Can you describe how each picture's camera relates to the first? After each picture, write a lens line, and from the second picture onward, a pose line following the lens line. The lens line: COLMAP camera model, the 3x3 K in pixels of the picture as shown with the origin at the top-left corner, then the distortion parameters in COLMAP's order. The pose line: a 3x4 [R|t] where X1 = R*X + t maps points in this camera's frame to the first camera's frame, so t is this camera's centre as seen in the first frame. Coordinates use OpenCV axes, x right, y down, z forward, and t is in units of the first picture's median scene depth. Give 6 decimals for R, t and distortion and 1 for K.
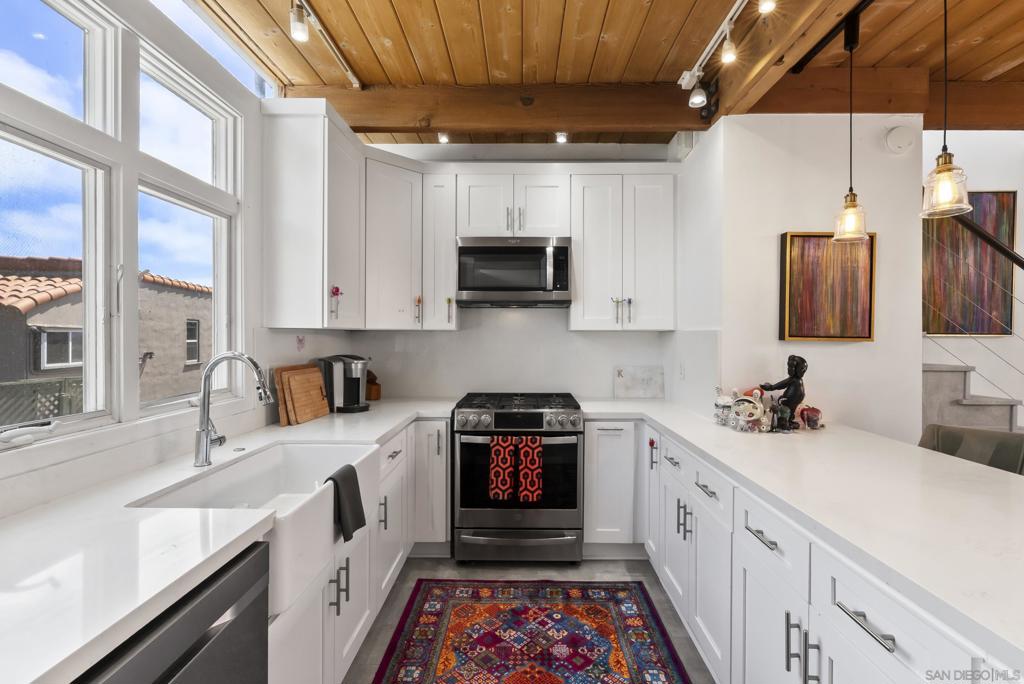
lens RADIAL K [[471.5, 0, 511.2], [0, 471.5, 342.8], [0, 0, 1]] dist [-0.005336, 0.000988]
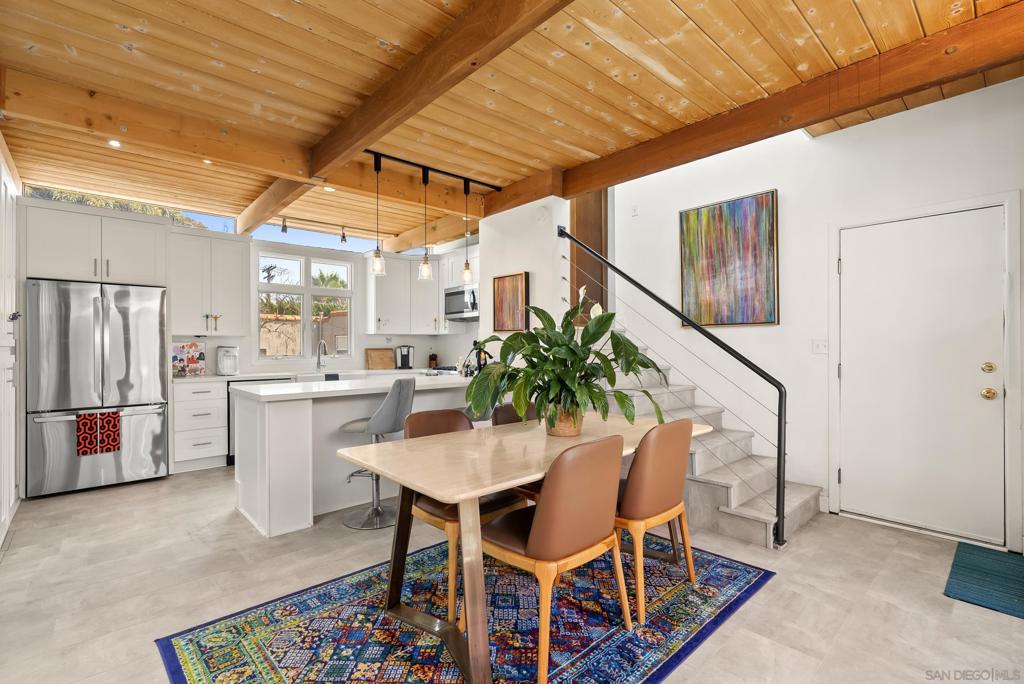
lens RADIAL K [[466.4, 0, 512.0], [0, 466.4, 342.0], [0, 0, 1]] dist [0.000200, 0.000294]
pose [[0.687917, -0.013375, -0.725667, 1.954676], [-0.003393, 0.999760, -0.021643, 0.069015], [0.725782, 0.017351, 0.687706, -0.239254]]
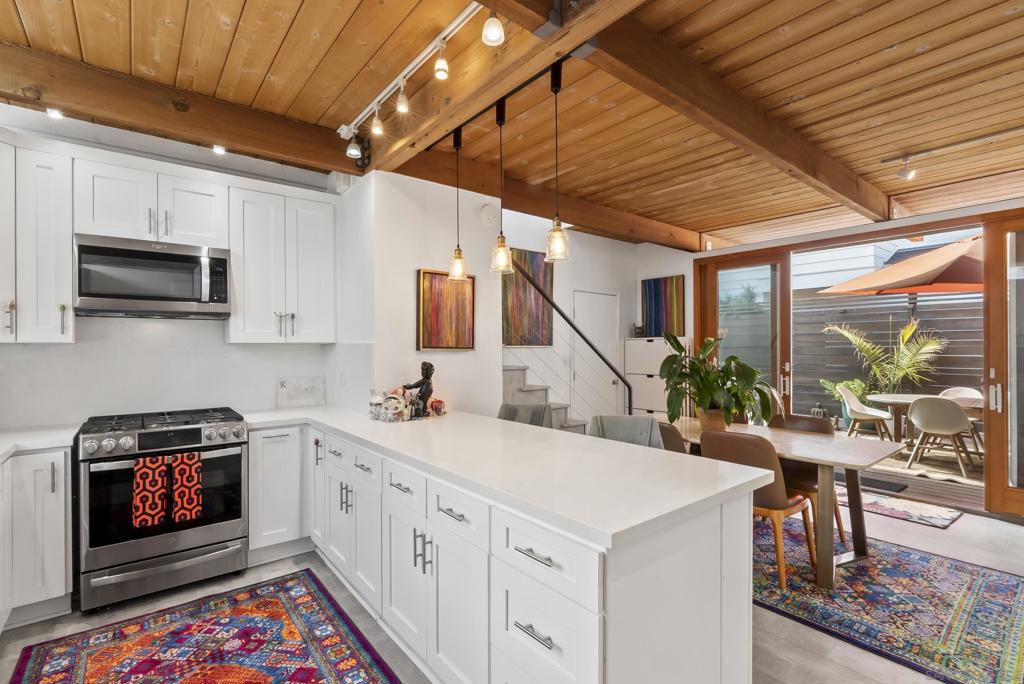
lens RADIAL K [[471.5, 0, 511.2], [0, 471.5, 342.8], [0, 0, 1]] dist [-0.005336, 0.000988]
pose [[0.768164, -0.000167, 0.640254, -0.066844], [0.016831, 0.999660, -0.019932, 0.003054], [-0.640032, 0.026087, 0.767905, -0.173949]]
